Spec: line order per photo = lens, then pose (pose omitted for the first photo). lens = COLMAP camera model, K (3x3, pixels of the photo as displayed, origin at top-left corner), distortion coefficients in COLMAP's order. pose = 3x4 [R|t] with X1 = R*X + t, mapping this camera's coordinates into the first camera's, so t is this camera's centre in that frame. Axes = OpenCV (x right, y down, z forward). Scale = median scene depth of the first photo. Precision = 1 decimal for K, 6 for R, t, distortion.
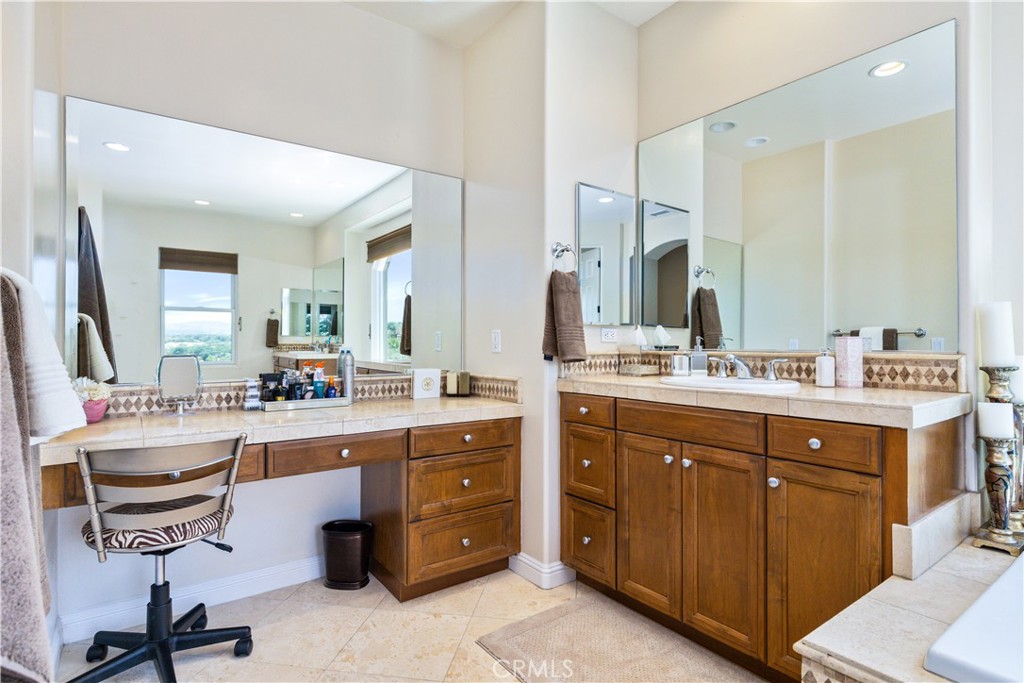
lens RADIAL K [[530.0, 0, 512.3], [0, 530.0, 338.7], [0, 0, 1]] dist [0.000985, -0.000343]
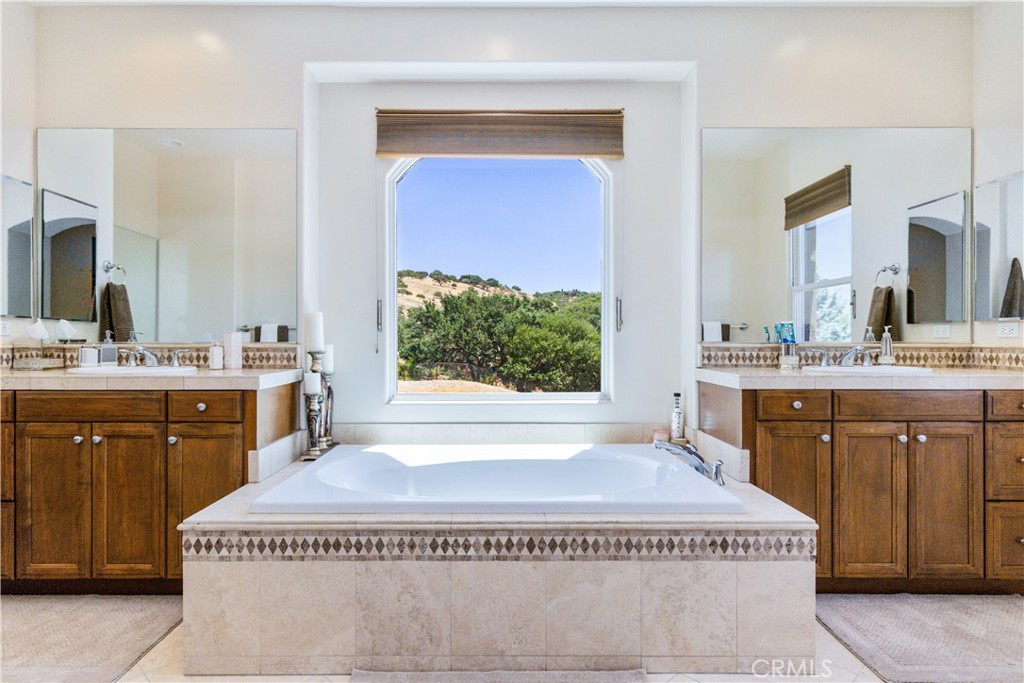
lens RADIAL K [[571.1, 0, 495.6], [0, 571.1, 340.4], [0, 0, 1]] dist [-0.002449, 0.004400]
pose [[0.593015, -0.003236, 0.805185, -0.105213], [-0.008594, 0.999910, 0.010348, -0.002454], [-0.805146, -0.013056, 0.592933, -0.291359]]
